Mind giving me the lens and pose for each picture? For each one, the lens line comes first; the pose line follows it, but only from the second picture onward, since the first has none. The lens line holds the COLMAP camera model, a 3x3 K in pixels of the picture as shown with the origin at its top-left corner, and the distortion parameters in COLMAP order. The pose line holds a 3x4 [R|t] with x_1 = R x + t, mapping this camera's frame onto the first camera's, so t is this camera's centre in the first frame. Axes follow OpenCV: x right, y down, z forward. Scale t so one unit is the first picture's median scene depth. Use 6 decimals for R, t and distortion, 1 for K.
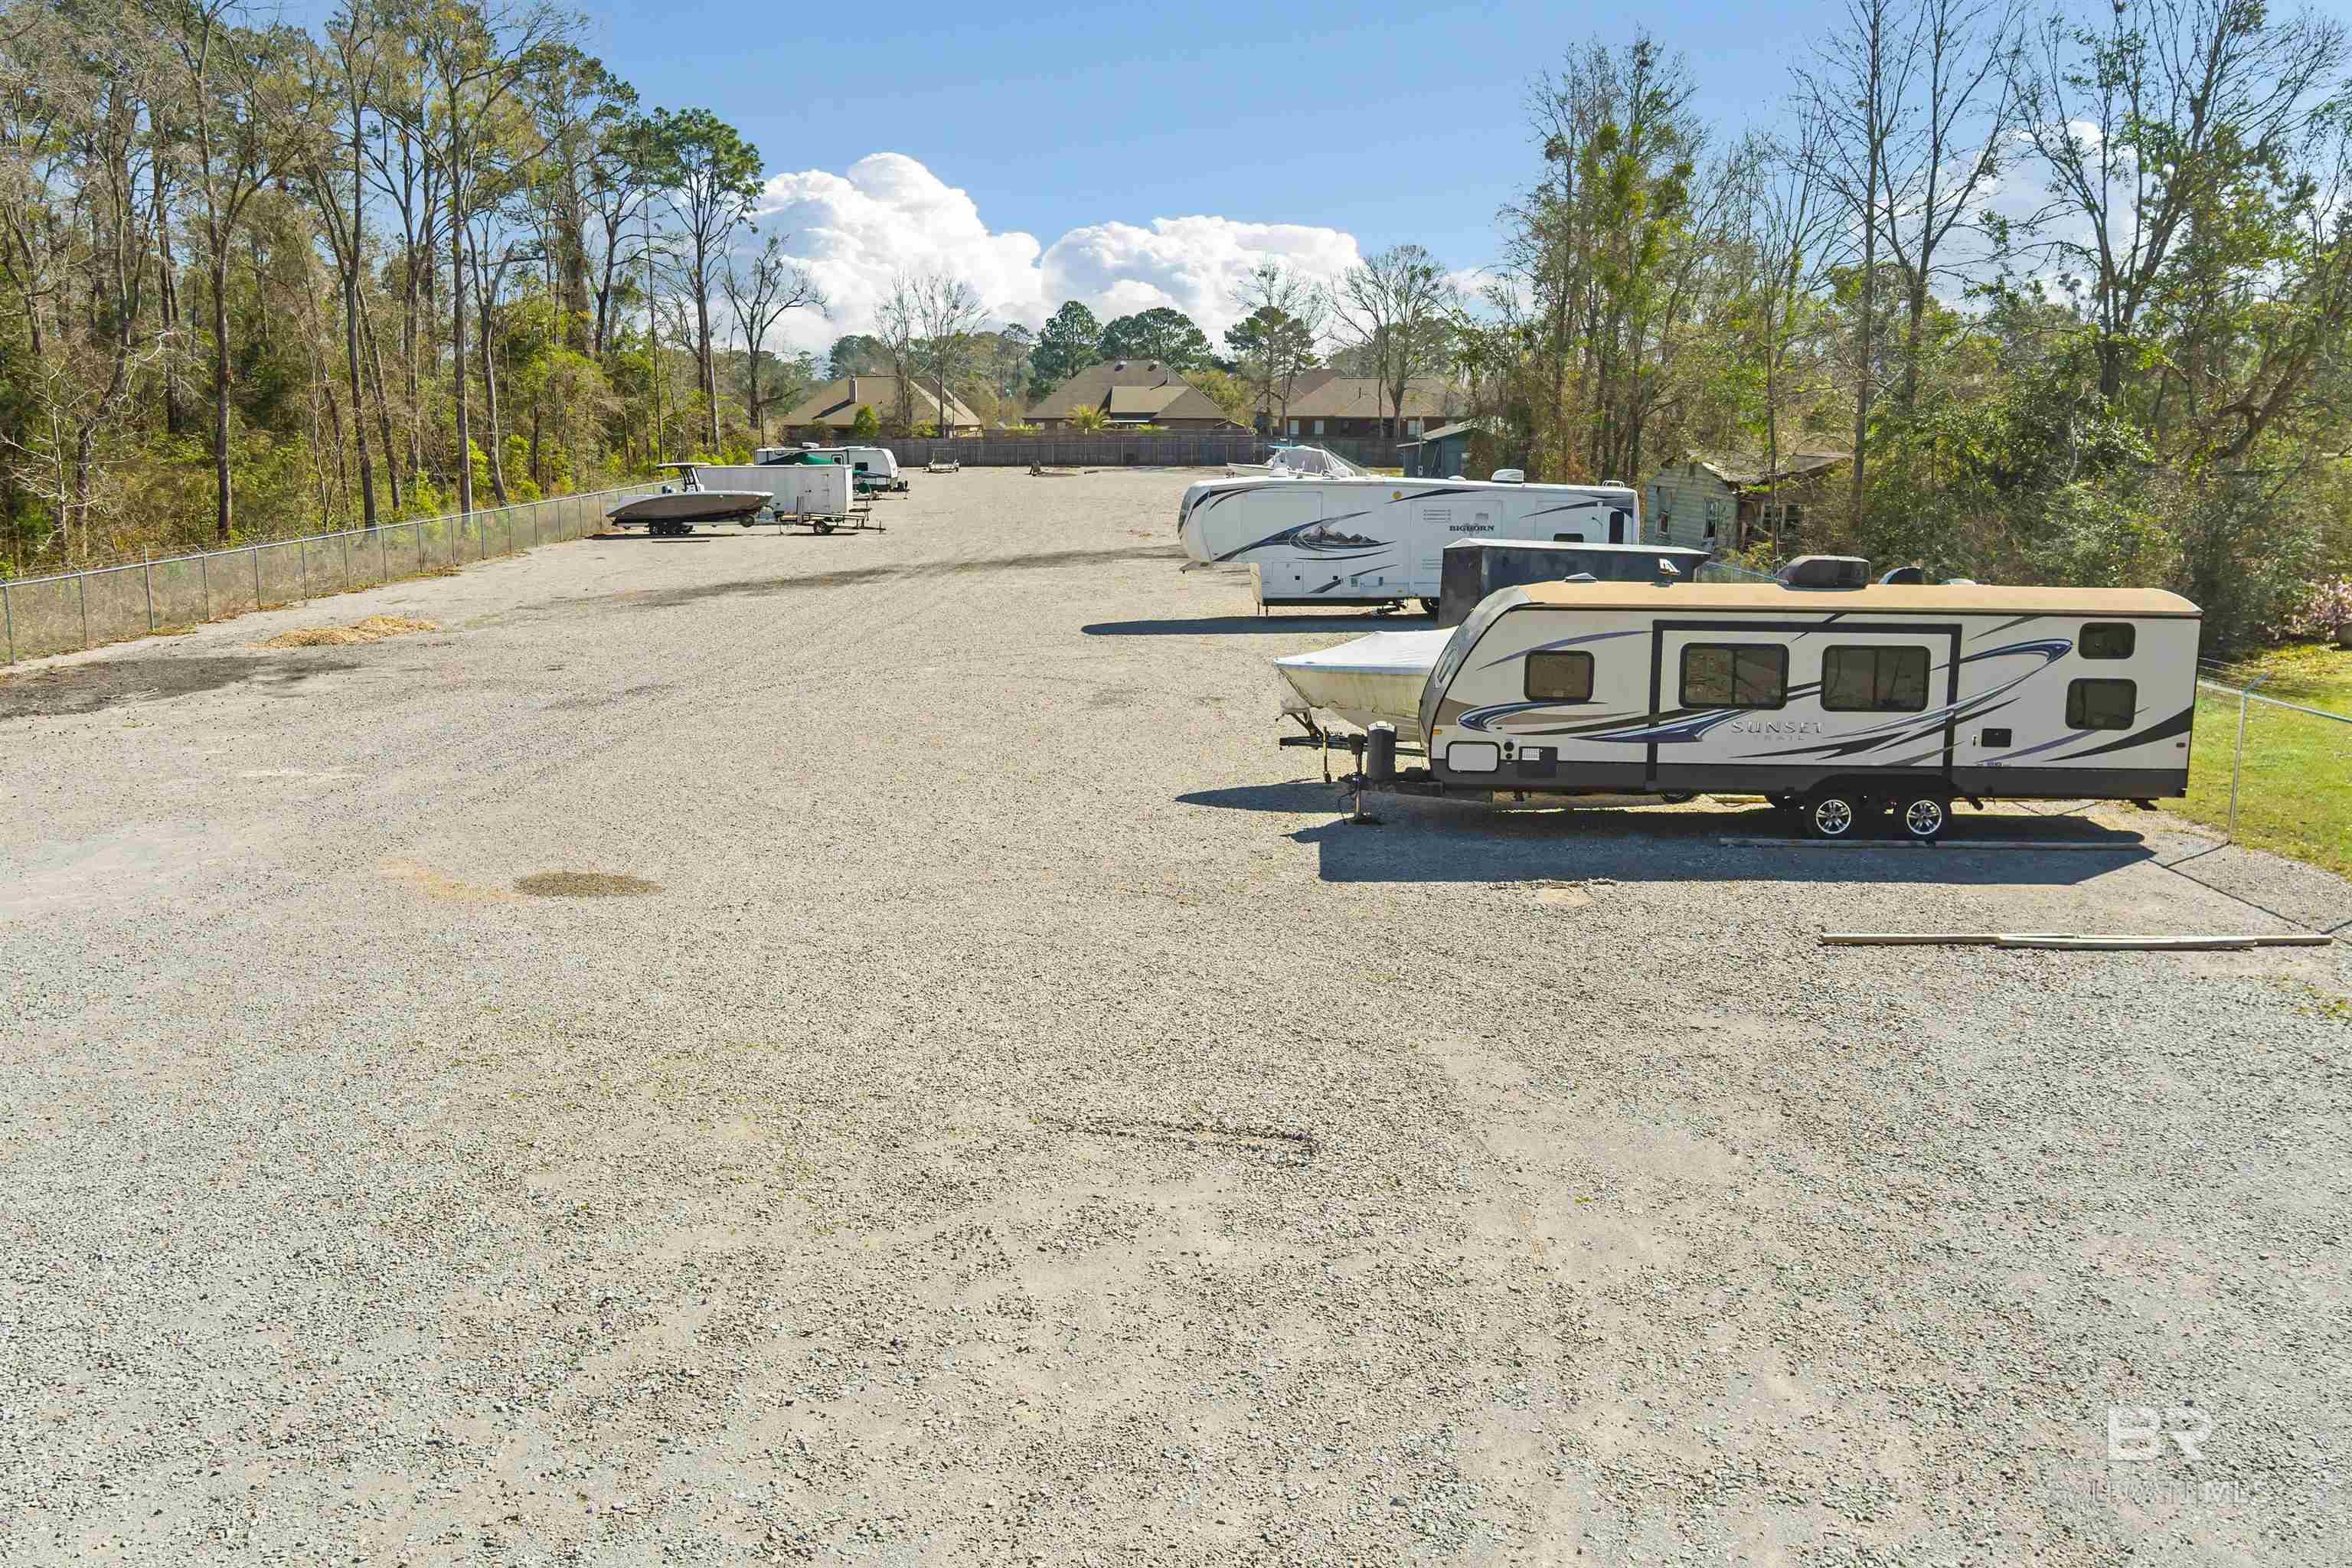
lens RADIAL K [[1904.6, 0, 1173.4], [0, 1904.6, 777.6], [0, 0, 1]] dist [-0.067657, 0.001626]
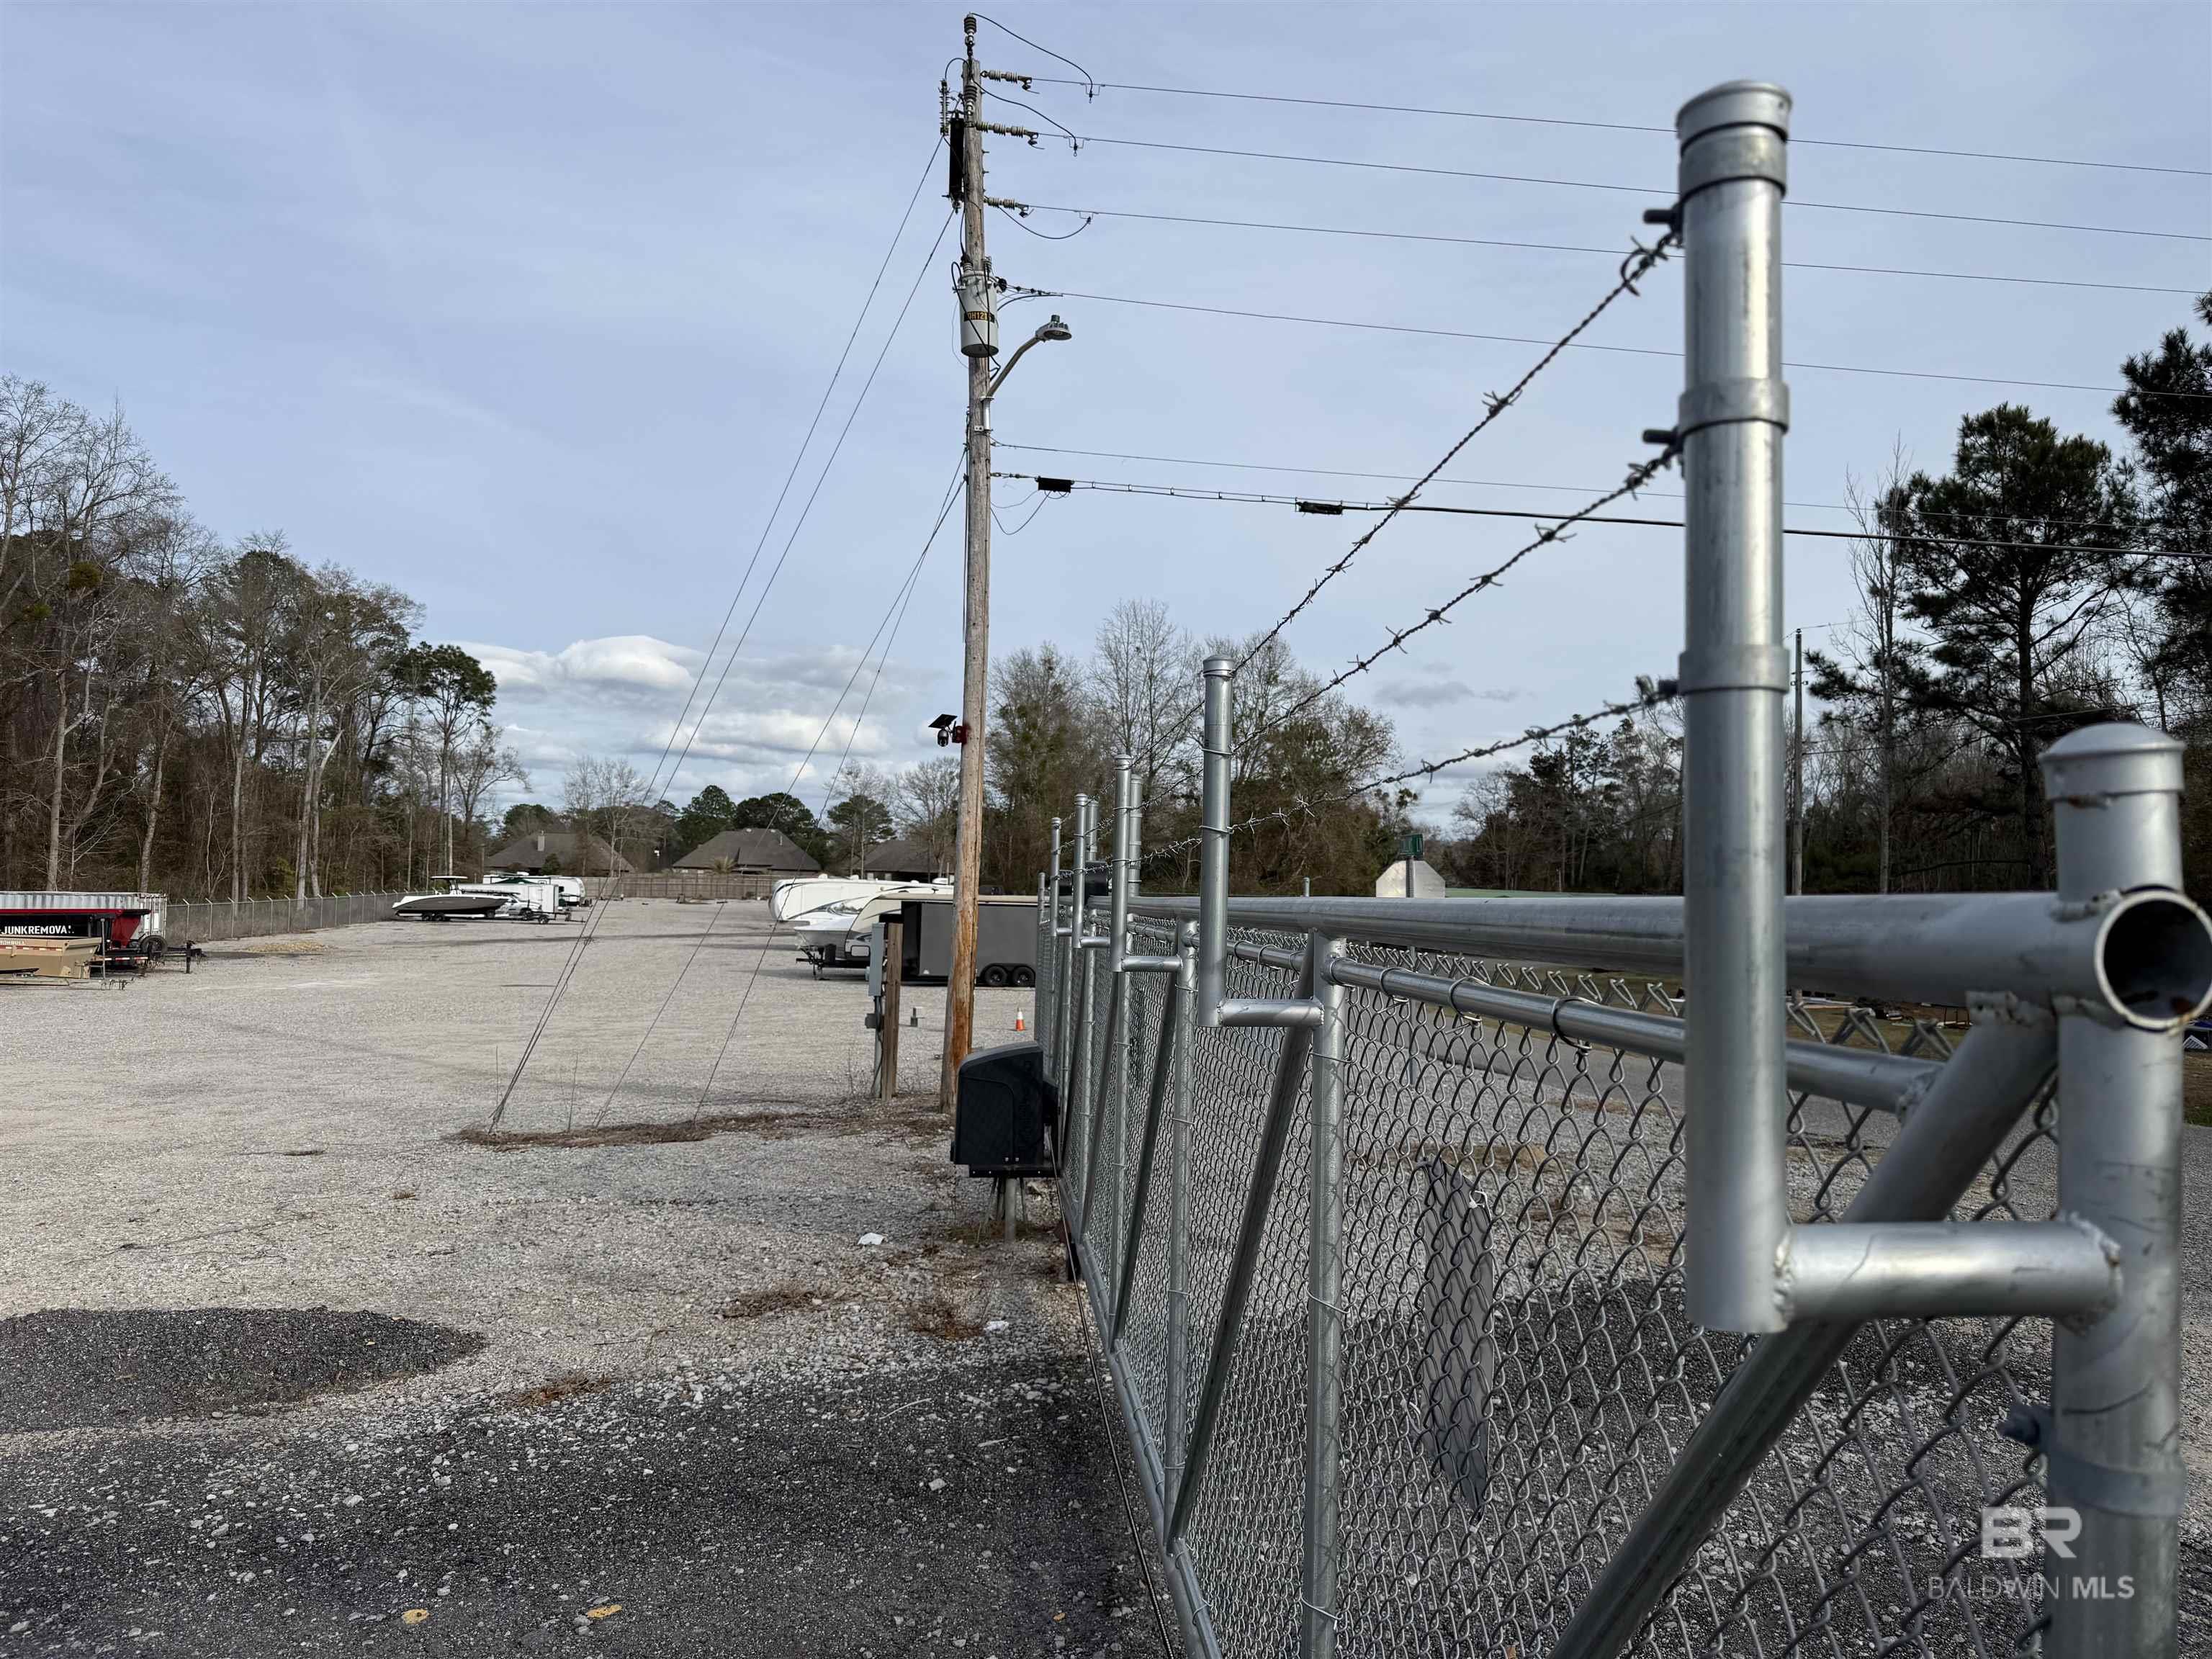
lens RADIAL K [[1551.5, 0, 1112.4], [0, 1551.5, 838.7], [0, 0, 1]] dist [0.085777, -0.123339]
pose [[0.979206, 0.031985, 0.200331, 0.015693], [0.012017, 0.976614, -0.214664, 0.089589], [-0.202512, 0.212608, 0.955922, -0.361806]]
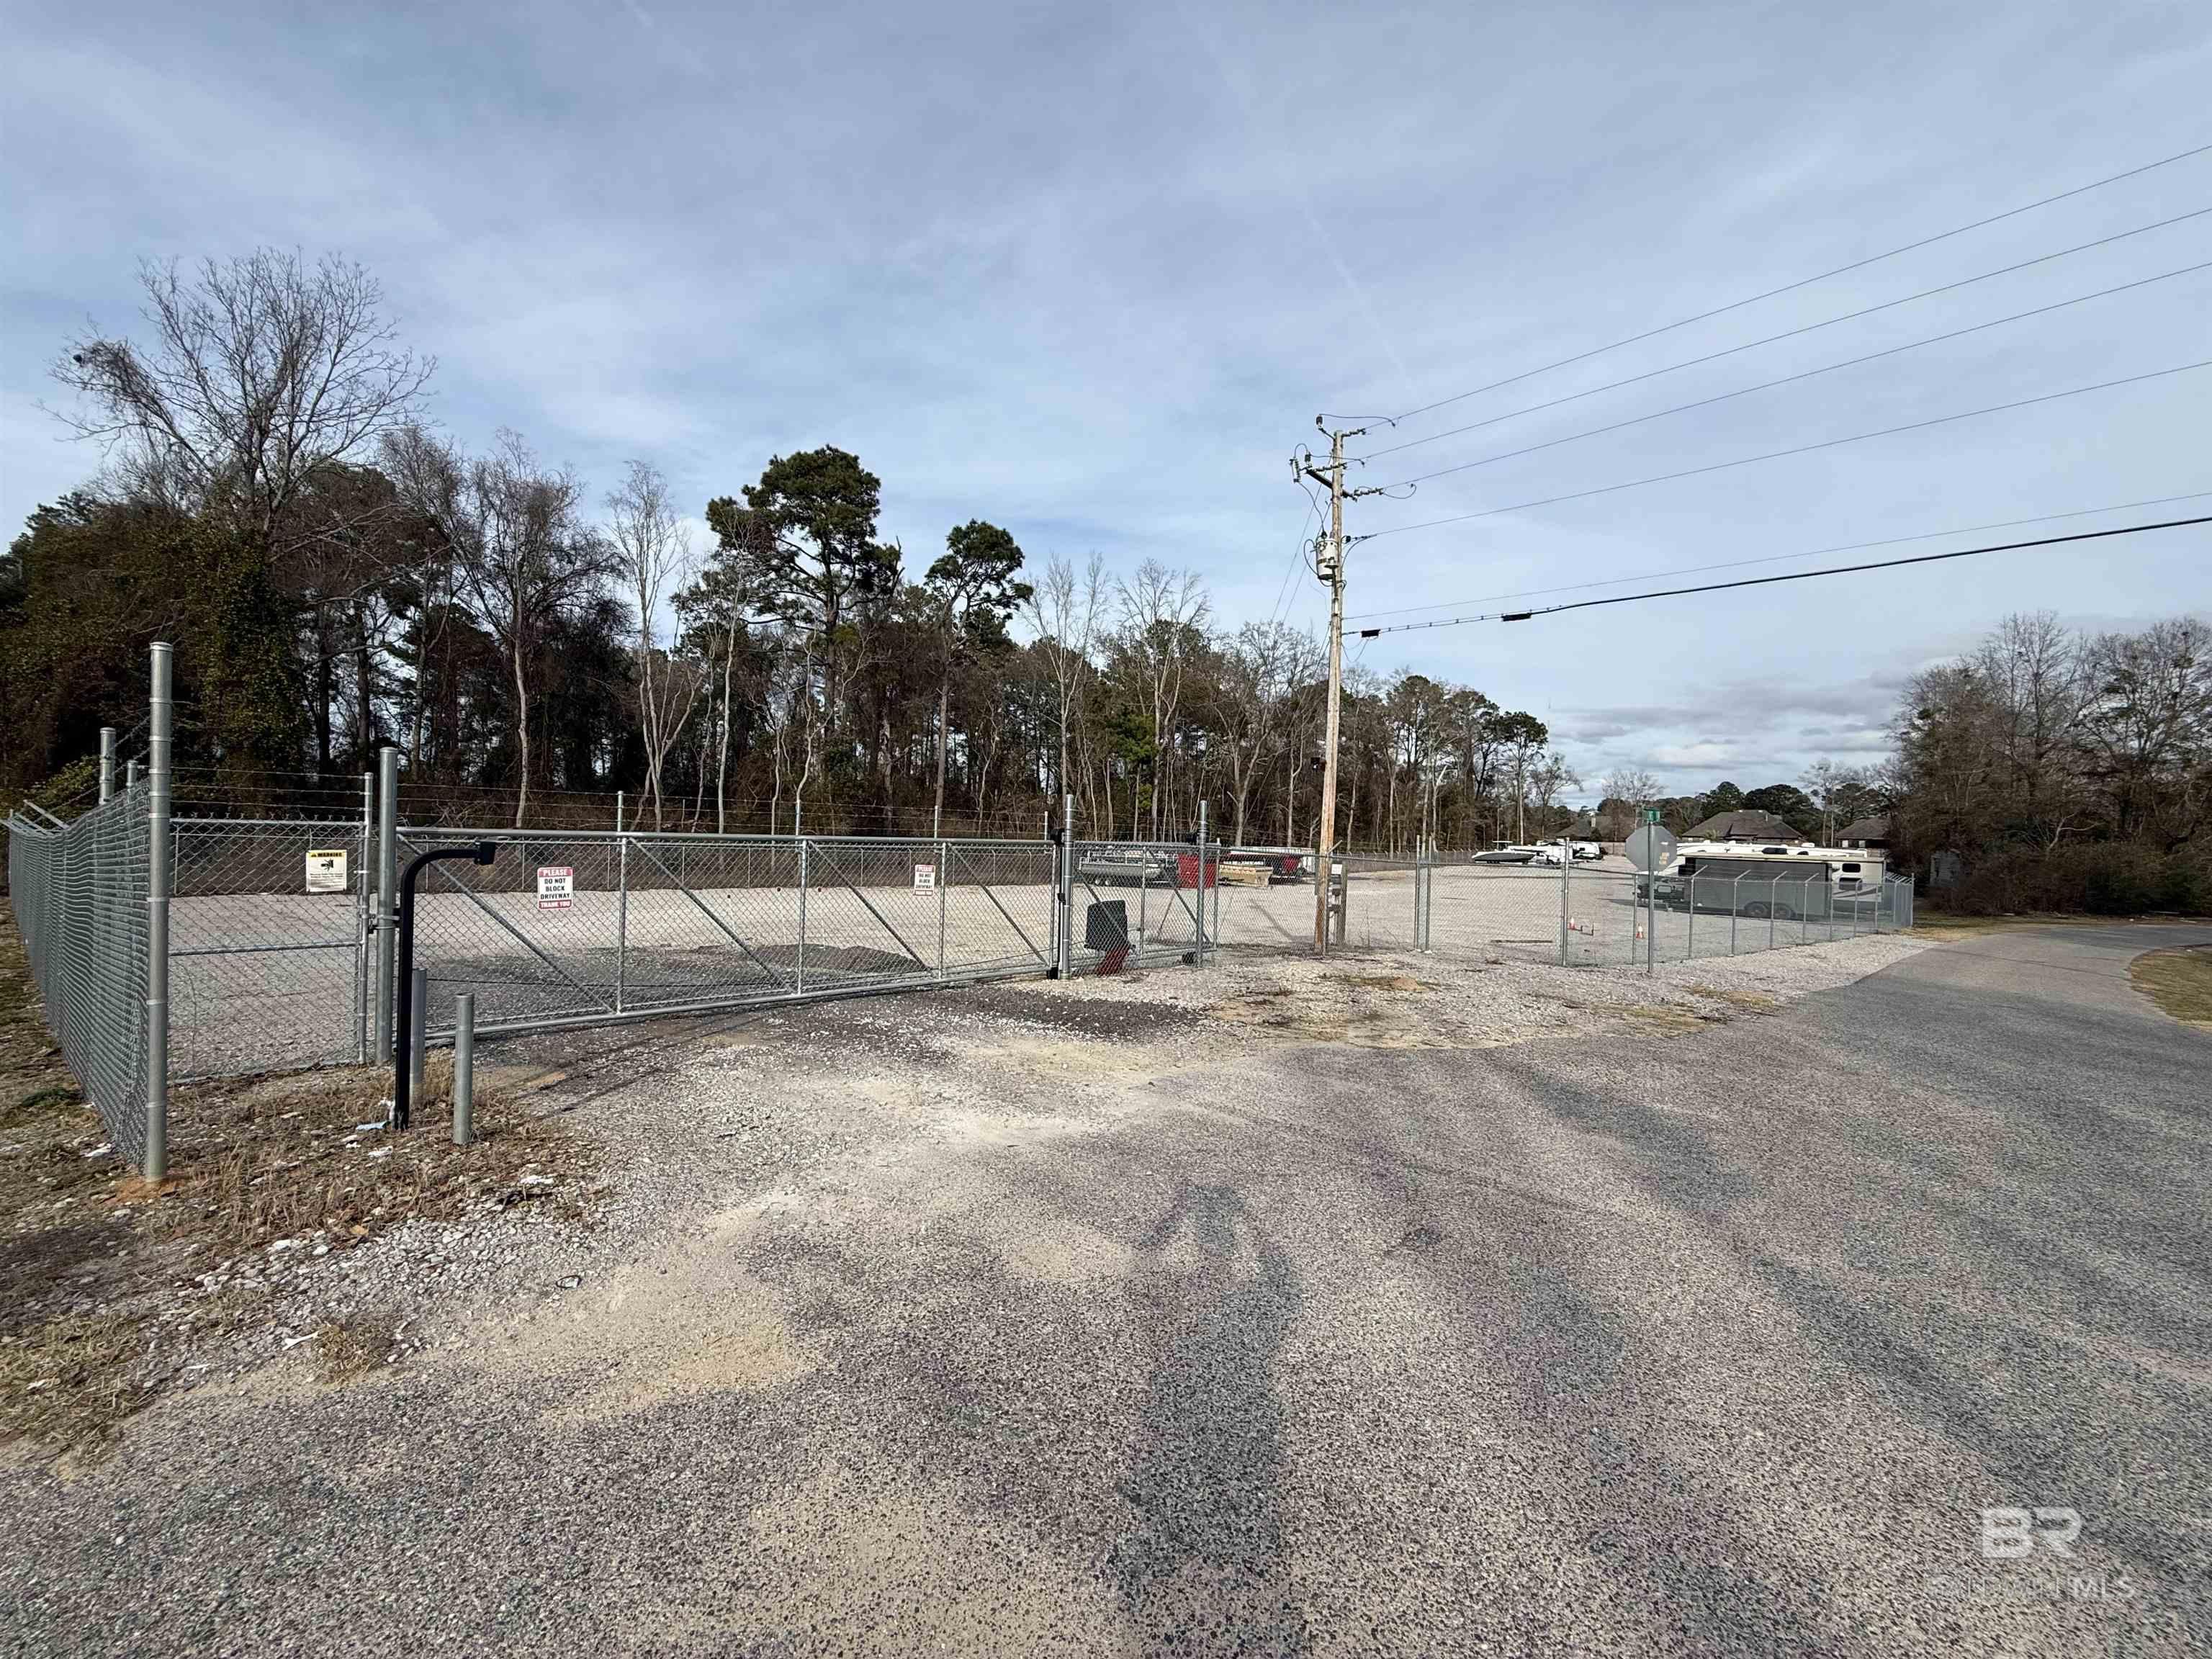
lens RADIAL K [[878.5, 0, 1098.3], [0, 878.5, 834.7], [0, 0, 1]] dist [-0.001725, 0.000331]
pose [[0.764489, 0.023668, -0.644203, 0.126162], [-0.144483, 0.980193, -0.135448, 0.090286], [0.628237, 0.196625, 0.752766, -0.374350]]
